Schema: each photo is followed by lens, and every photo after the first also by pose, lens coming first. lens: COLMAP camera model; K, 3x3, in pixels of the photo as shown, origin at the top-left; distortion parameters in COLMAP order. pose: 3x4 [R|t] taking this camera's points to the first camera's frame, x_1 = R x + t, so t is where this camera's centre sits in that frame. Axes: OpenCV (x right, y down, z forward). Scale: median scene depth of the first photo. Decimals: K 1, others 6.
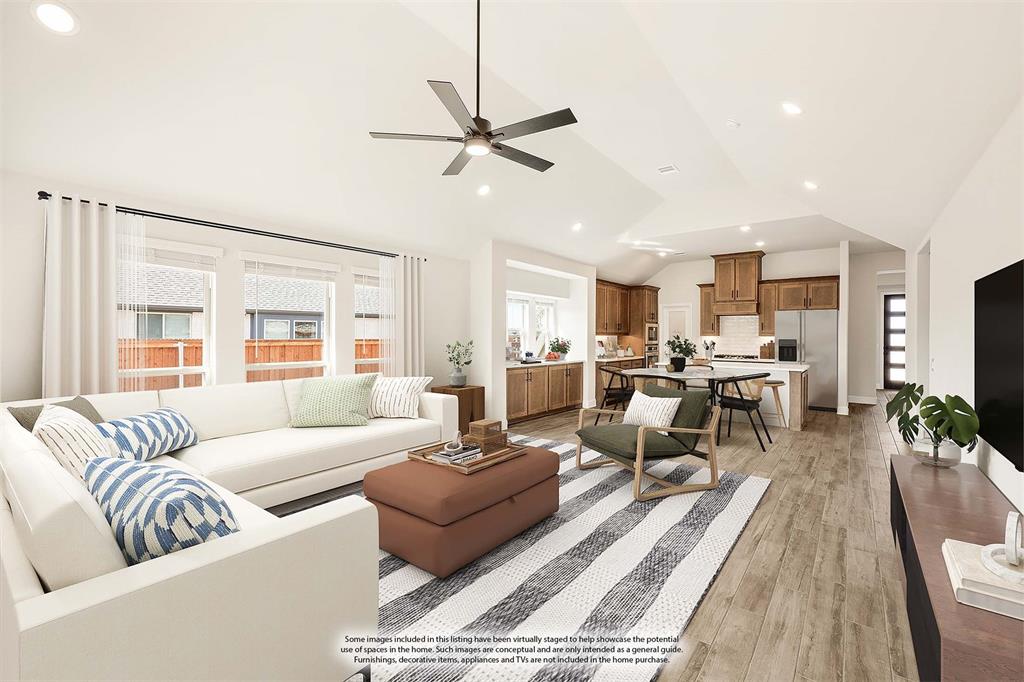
lens RADIAL K [[451.7, 0, 512.0], [0, 451.7, 334.0], [0, 0, 1]] dist [-0.008771, -0.000039]
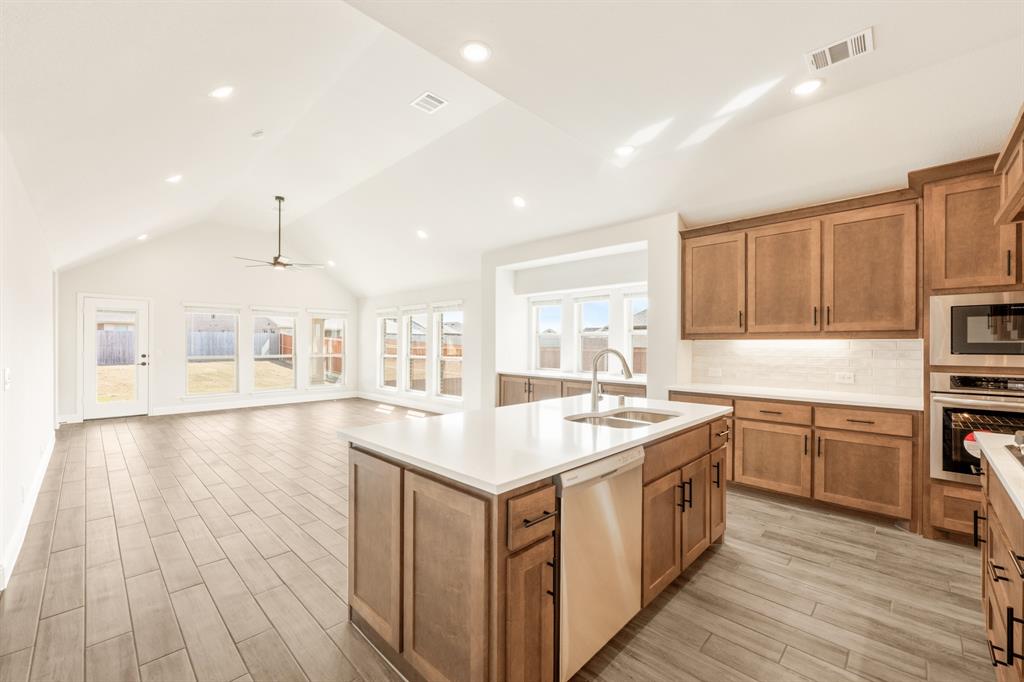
lens RADIAL K [[420.6, 0, 513.9], [0, 420.6, 344.9], [0, 0, 1]] dist [-0.000976, -0.000644]
pose [[-0.129186, -0.005008, -0.991608, 0.673153], [-0.000021, 0.999987, -0.005048, 0.011536], [0.991620, -0.000631, -0.129185, 0.838818]]
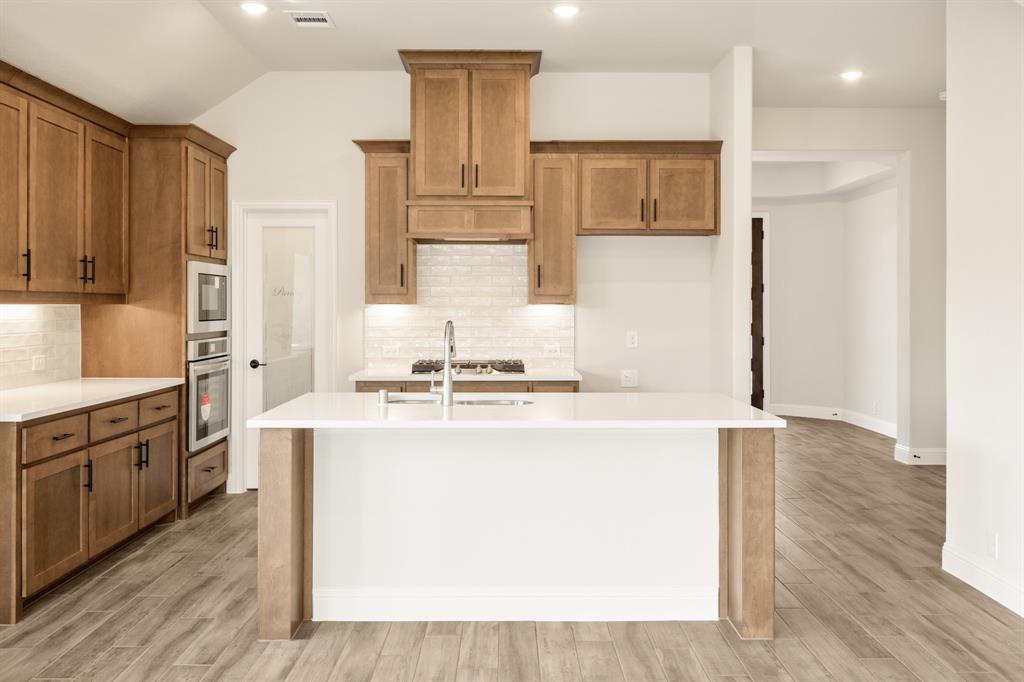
lens RADIAL K [[862.5, 0, 518.6], [0, 862.5, 307.2], [0, 0, 1]] dist [-0.008916, -0.005033]
pose [[0.789334, -0.004955, 0.613944, 0.139643], [0.000291, 0.999970, 0.007696, 0.001801], [-0.613964, -0.005896, 0.789312, 0.489671]]
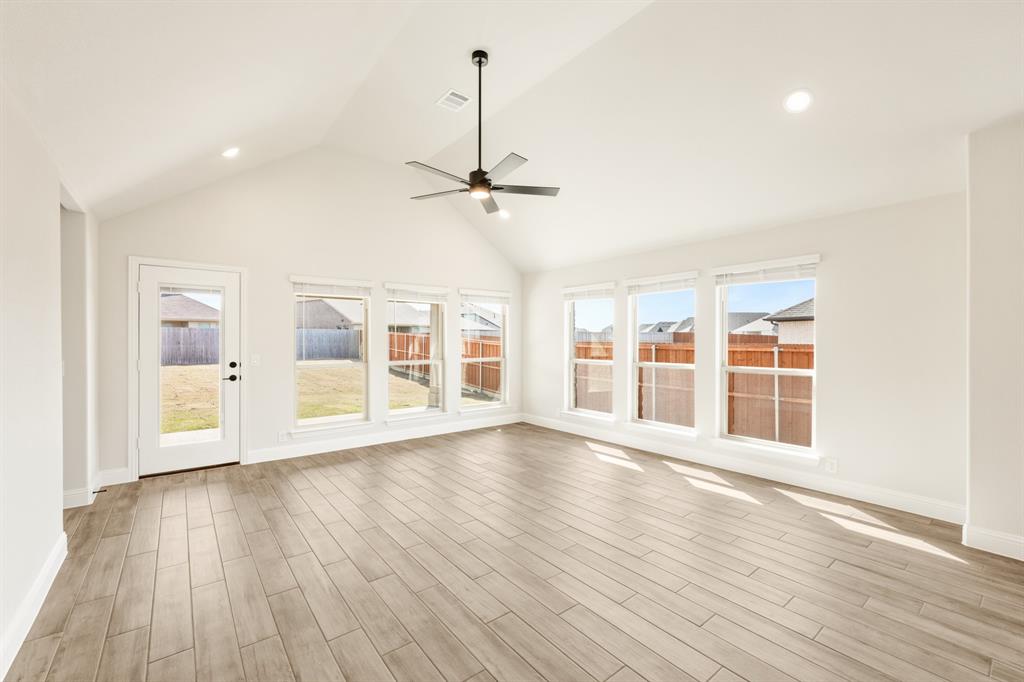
lens RADIAL K [[417.6, 0, 509.8], [0, 417.6, 342.1], [0, 0, 1]] dist [-0.001550, 0.000874]
pose [[-0.248689, -0.001996, -0.968581, 0.348601], [0.002655, 0.999993, -0.002743, 0.005306], [0.968580, -0.003254, -0.248682, 0.455425]]
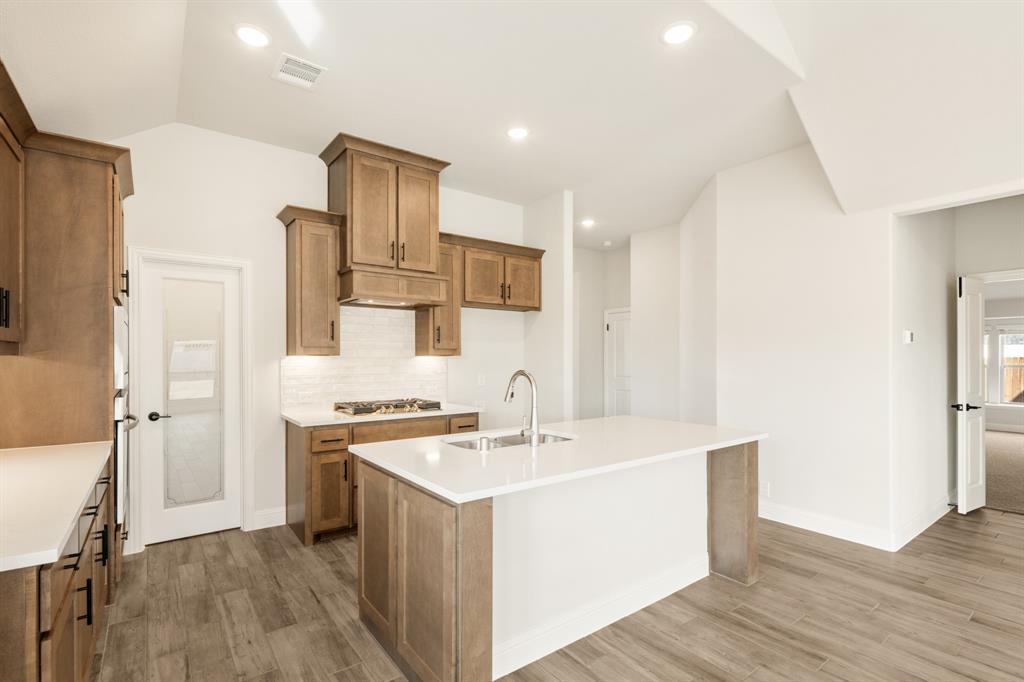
lens RADIAL K [[473.7, 0, 515.1], [0, 473.7, 360.9], [0, 0, 1]] dist [-0.003169, -0.000859]
pose [[0.278640, -0.012893, 0.960309, 0.117719], [-0.002866, 0.999894, 0.014256, 0.002658], [-0.960391, -0.006725, 0.278573, 0.791125]]
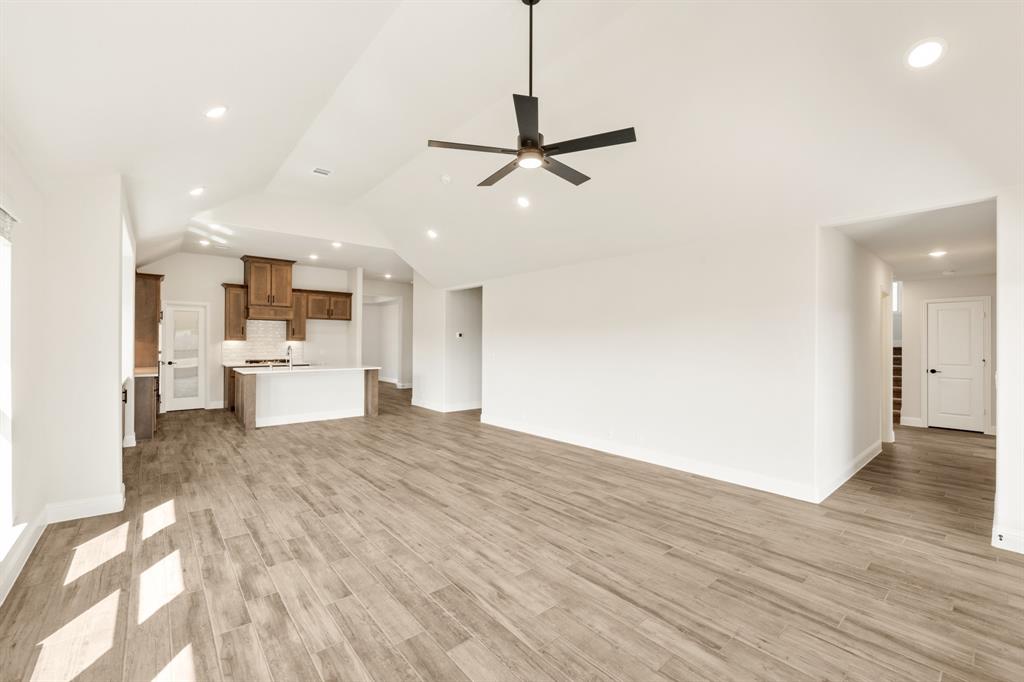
lens RADIAL K [[420.6, 0, 517.8], [0, 420.6, 347.9], [0, 0, 1]] dist [-0.000976, -0.000644]
pose [[0.189408, -0.019884, 0.981697, -0.333491], [-0.008455, 0.999725, 0.021880, -0.004575], [-0.981862, -0.012444, 0.189187, 0.280092]]
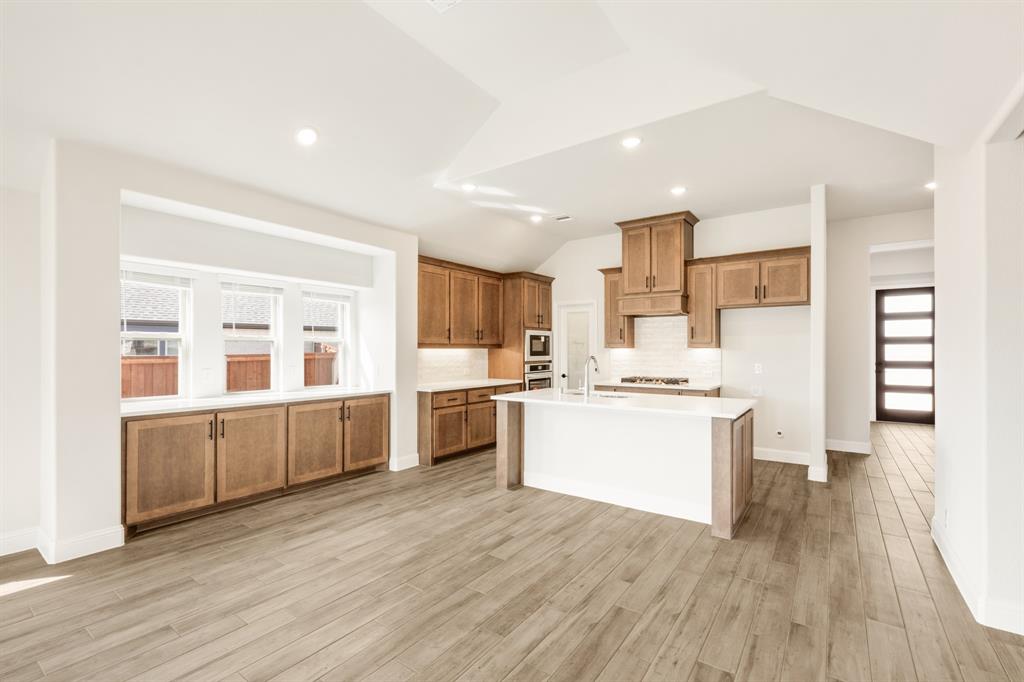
lens RADIAL K [[451.7, 0, 513.0], [0, 451.7, 347.1], [0, 0, 1]] dist [-0.008771, -0.000039]
pose [[0.999558, -0.005140, 0.029284, 0.286251], [0.005193, 0.999985, -0.001732, 0.003094], [-0.029275, 0.001883, 0.999570, 0.376797]]
